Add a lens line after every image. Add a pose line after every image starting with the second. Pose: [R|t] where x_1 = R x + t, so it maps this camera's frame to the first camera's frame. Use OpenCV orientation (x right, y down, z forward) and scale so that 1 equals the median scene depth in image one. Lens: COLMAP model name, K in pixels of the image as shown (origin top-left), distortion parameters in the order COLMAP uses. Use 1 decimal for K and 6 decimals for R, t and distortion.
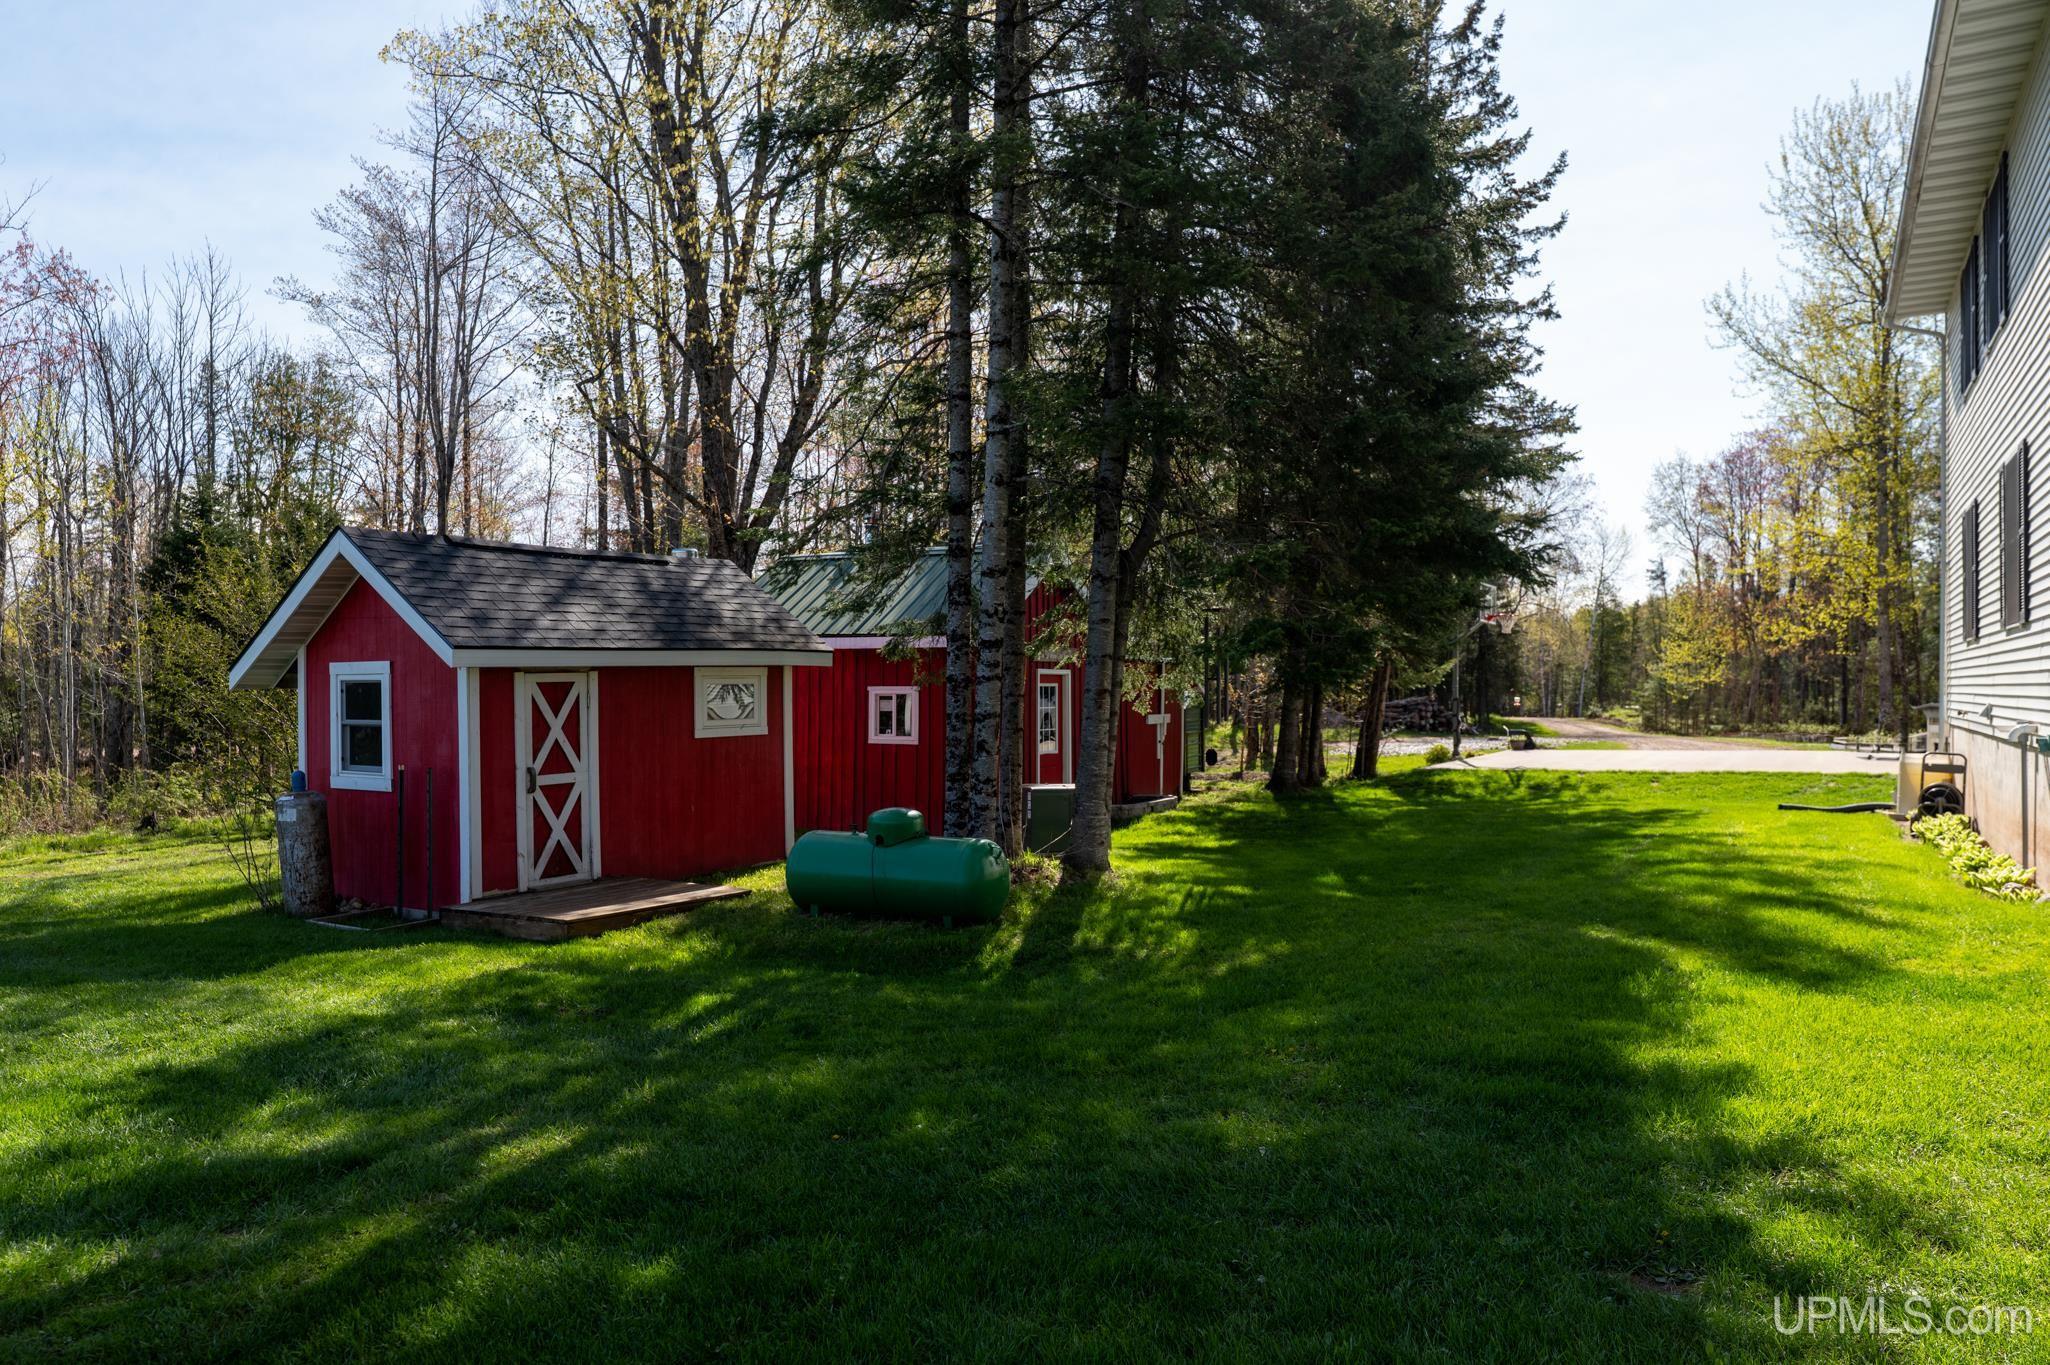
lens RADIAL K [[1350.6, 0, 1038.1], [0, 1350.6, 686.7], [0, 0, 1]] dist [0.000917, -0.001818]
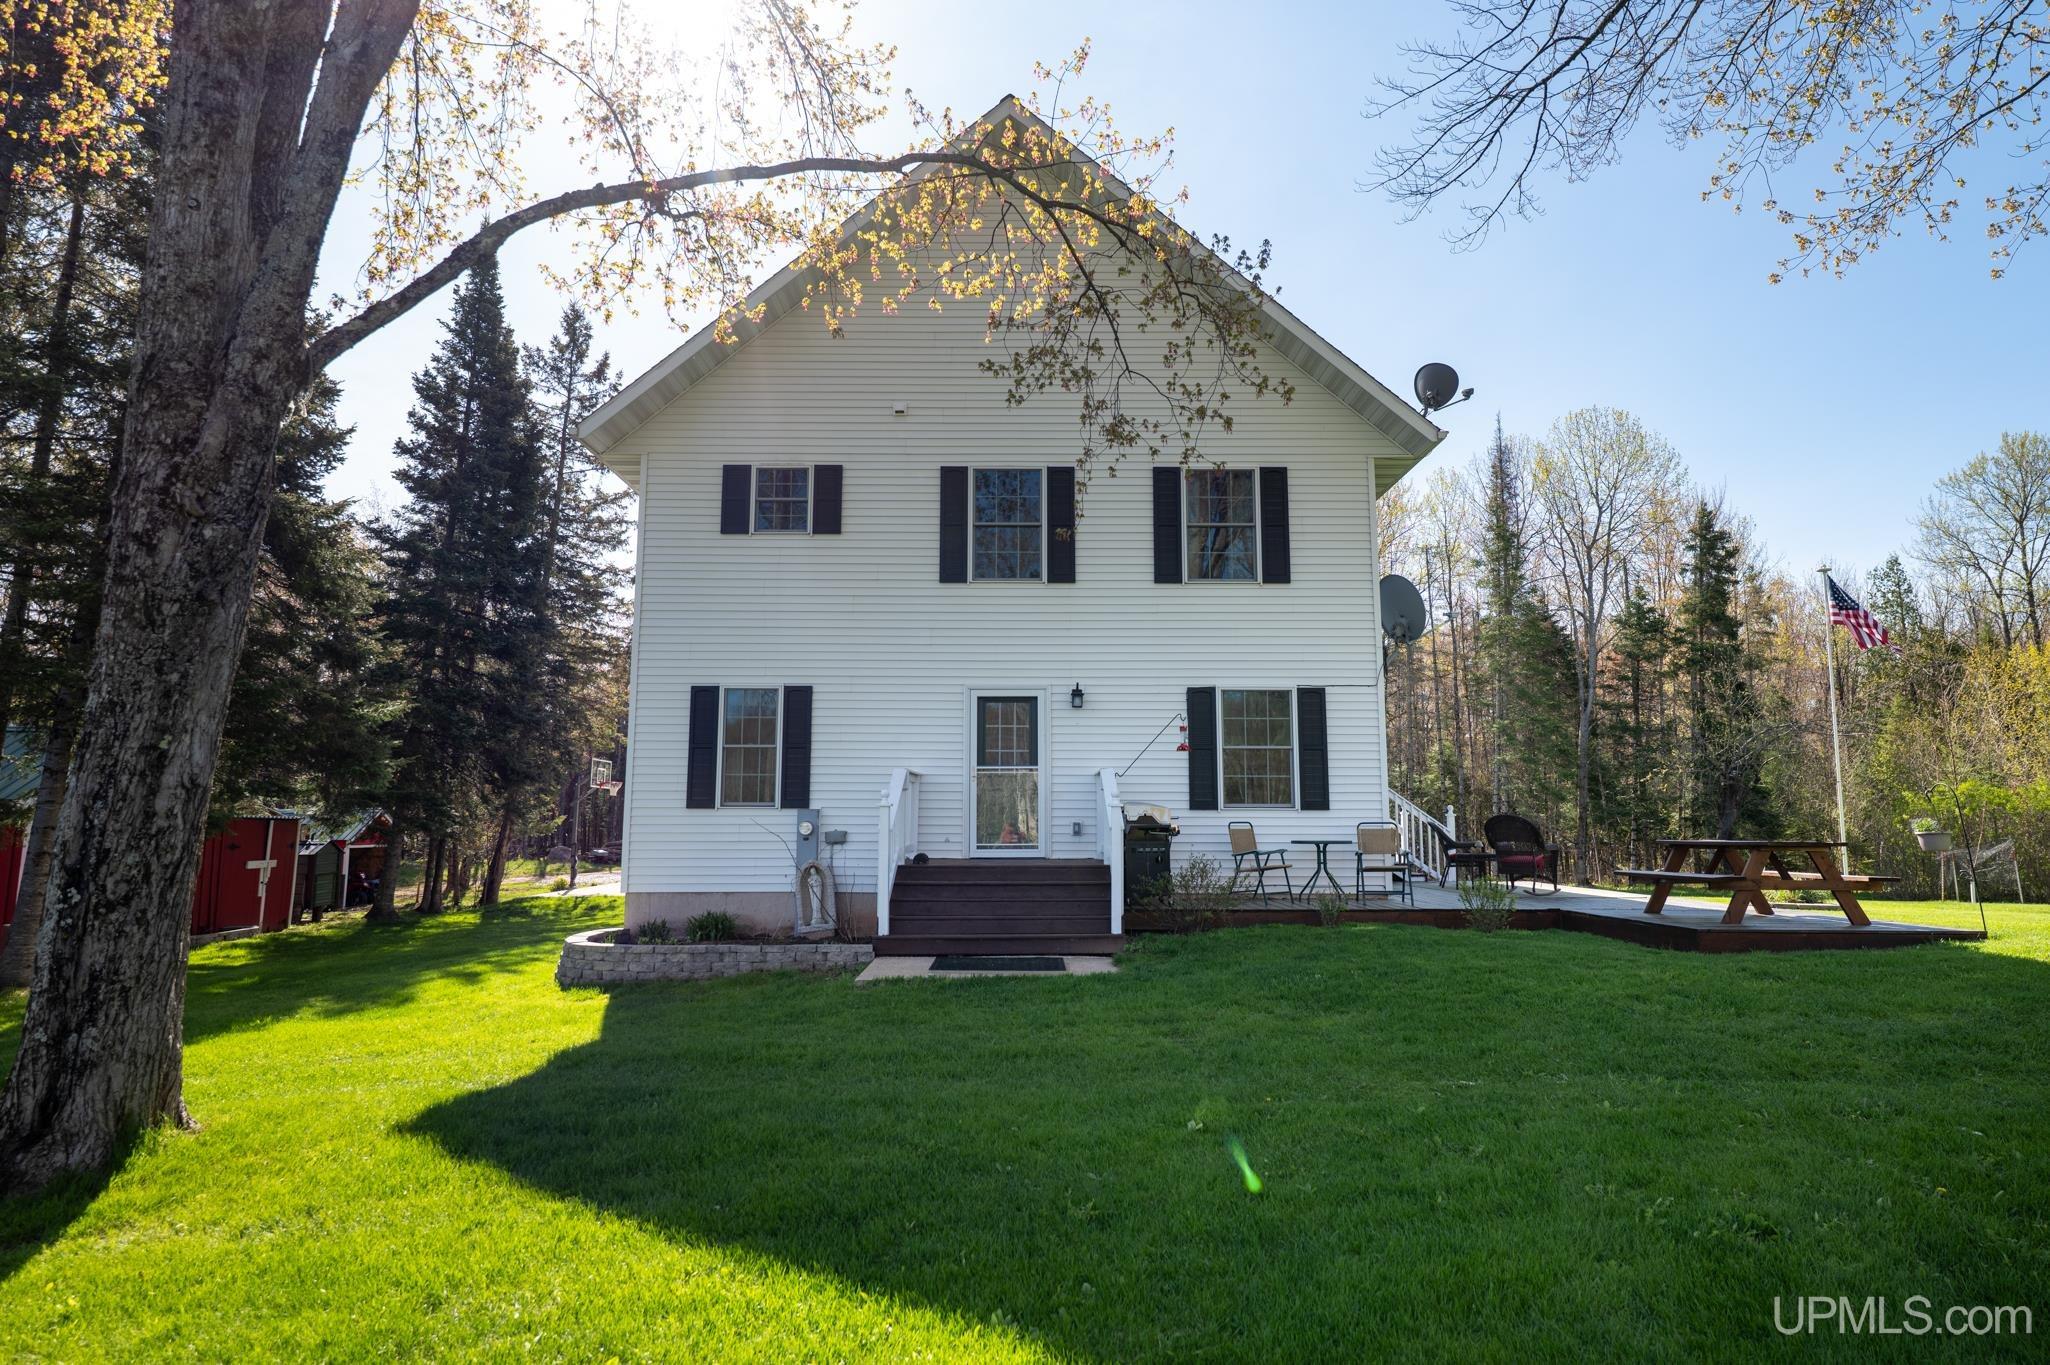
lens RADIAL K [[1106.6, 0, 1016.5], [0, 1106.6, 675.5], [0, 0, 1]] dist [0.001136, -0.001159]
pose [[0.867778, 0.071522, 0.491779, 0.259982], [-0.006171, 0.991064, -0.133245, -0.025298], [-0.496915, 0.112592, 0.860464, -0.373836]]
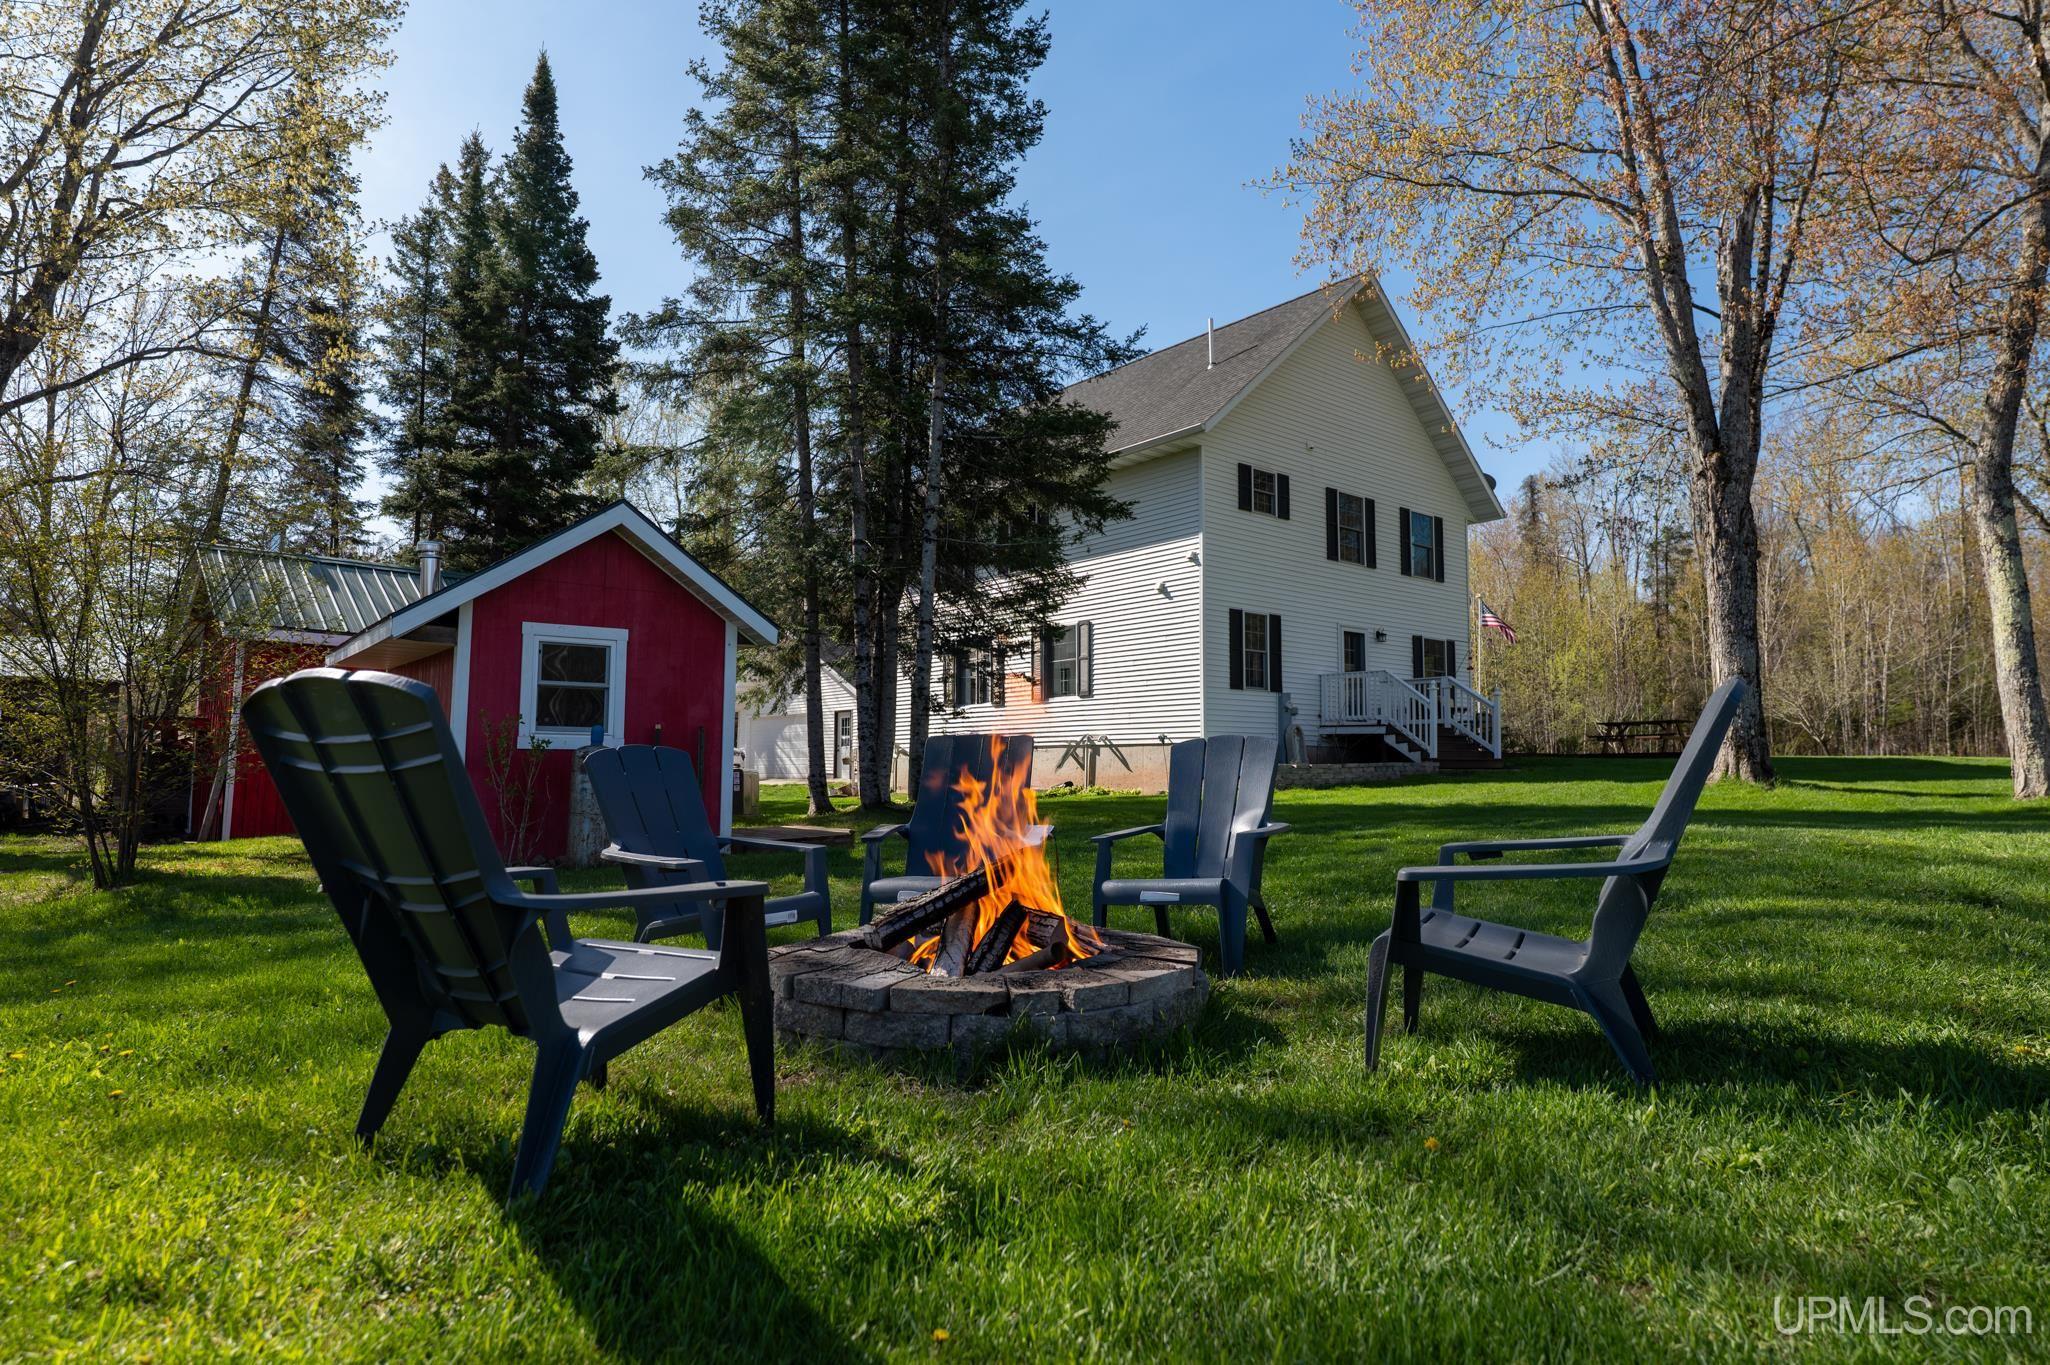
lens RADIAL K [[1137.8, 0, 1027.0], [0, 1137.8, 678.9], [0, 0, 1]] dist [-0.001240, -0.000006]
pose [[0.352936, 0.082330, 0.932018, -0.939294], [-0.007238, 0.996332, -0.085270, 0.074274], [-0.935620, 0.023349, 0.352237, 0.294961]]
